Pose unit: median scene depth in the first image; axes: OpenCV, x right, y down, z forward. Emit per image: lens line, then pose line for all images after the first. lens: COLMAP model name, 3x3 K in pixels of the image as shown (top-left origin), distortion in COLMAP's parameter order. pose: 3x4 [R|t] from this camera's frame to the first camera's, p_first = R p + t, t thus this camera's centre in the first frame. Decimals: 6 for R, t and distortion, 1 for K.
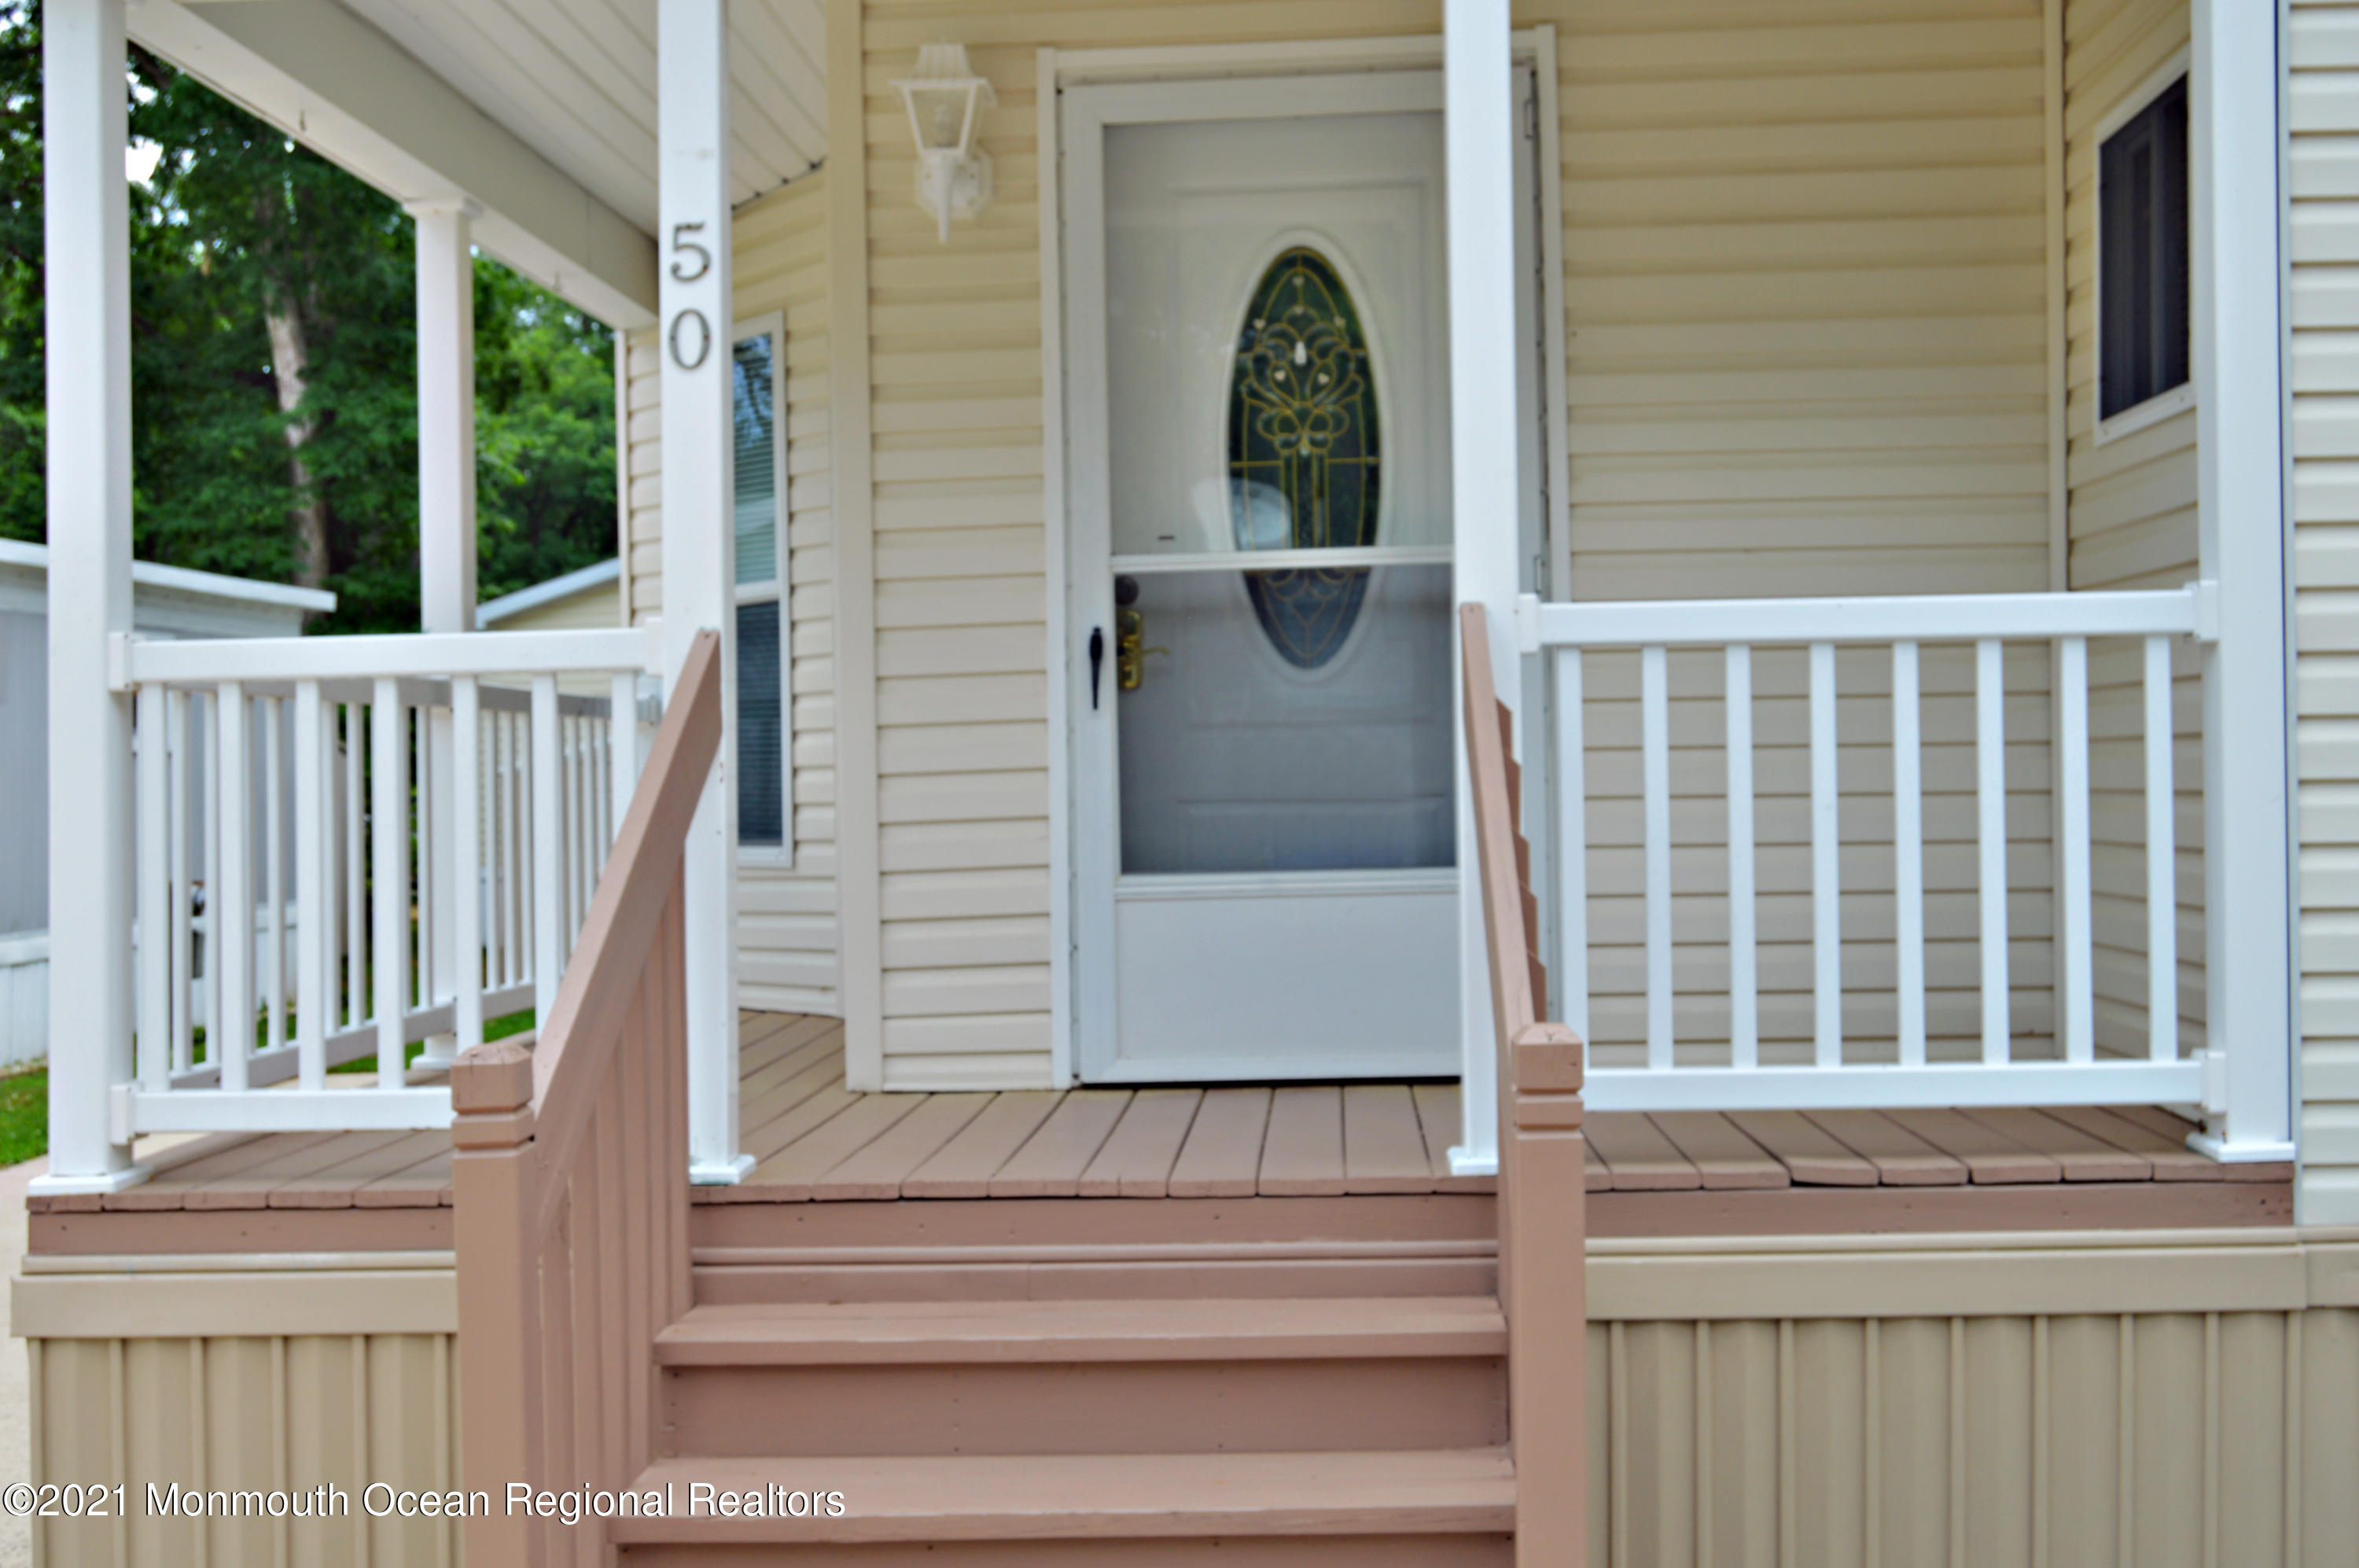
lens RADIAL K [[2522.9, 0, 1176.2], [0, 2522.9, 733.2], [0, 0, 1]] dist [-0.019979, 0.023593]
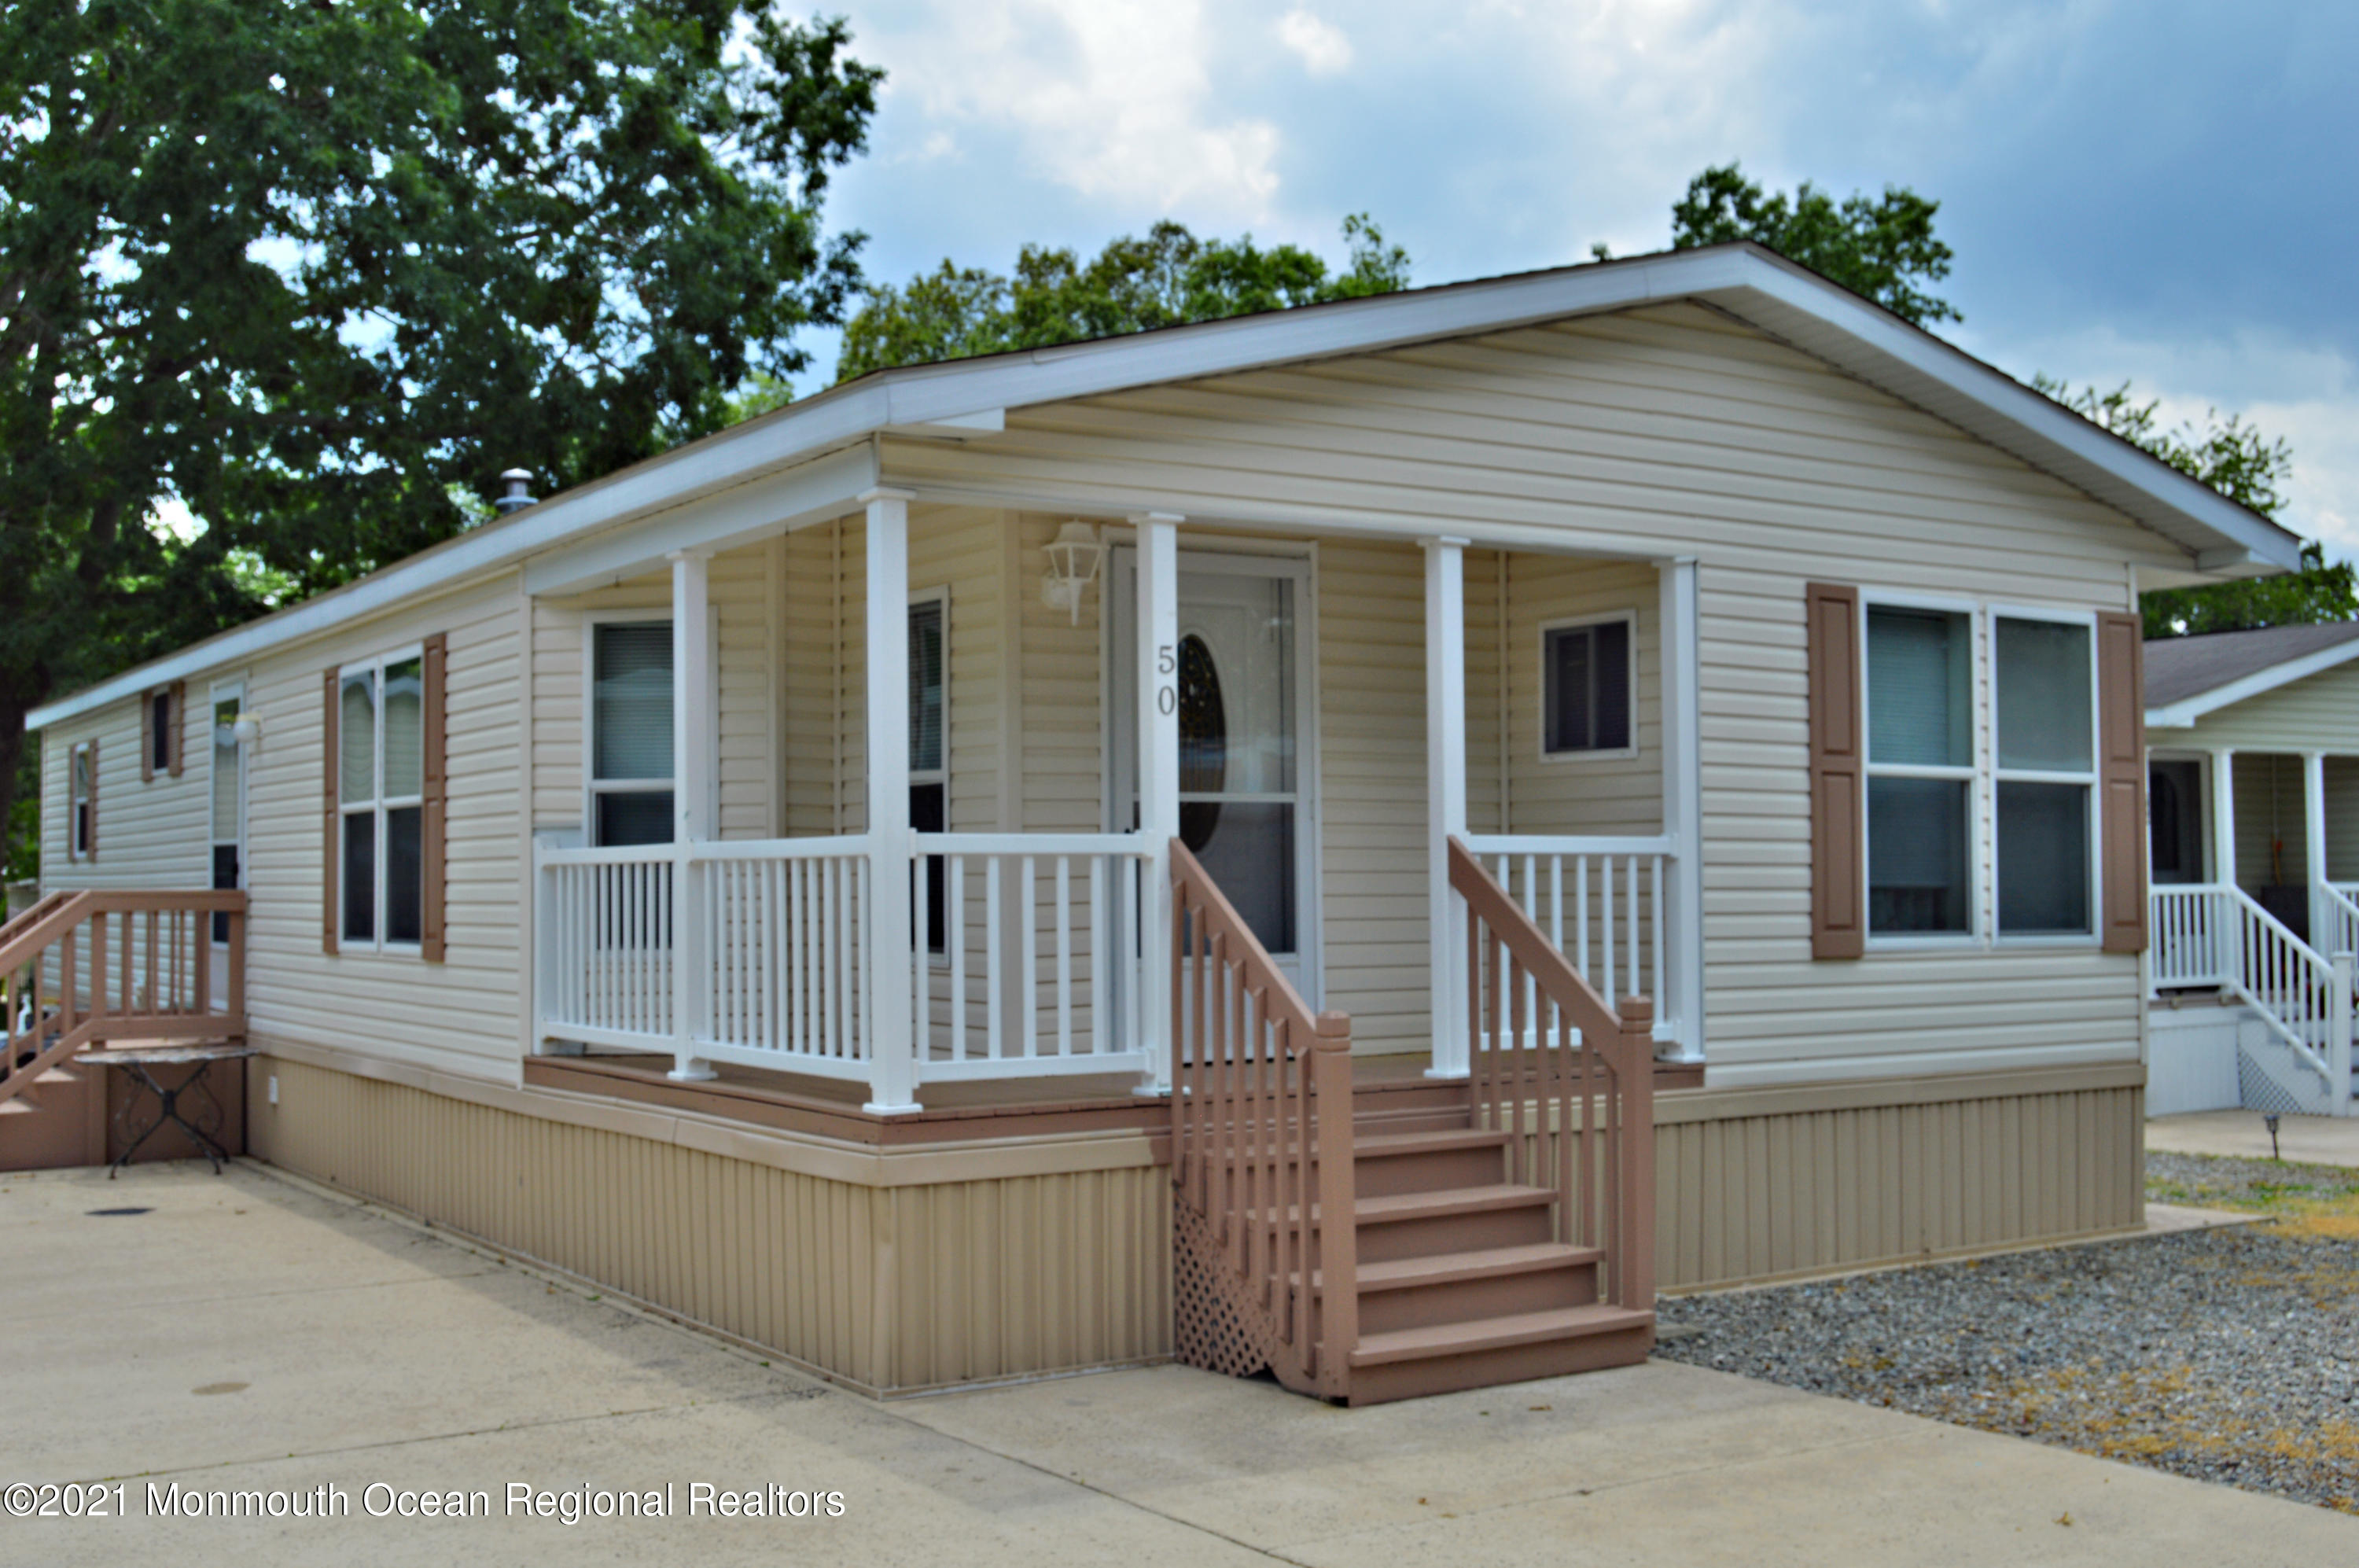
lens RADIAL K [[2522.9, 0, 1176.2], [0, 2522.9, 733.2], [0, 0, 1]] dist [-0.019979, 0.023593]
pose [[0.813969, 0.050366, 0.578720, -1.461373], [-0.013337, 0.997592, -0.068063, 0.017766], [-0.580755, 0.047683, 0.812681, -0.769328]]
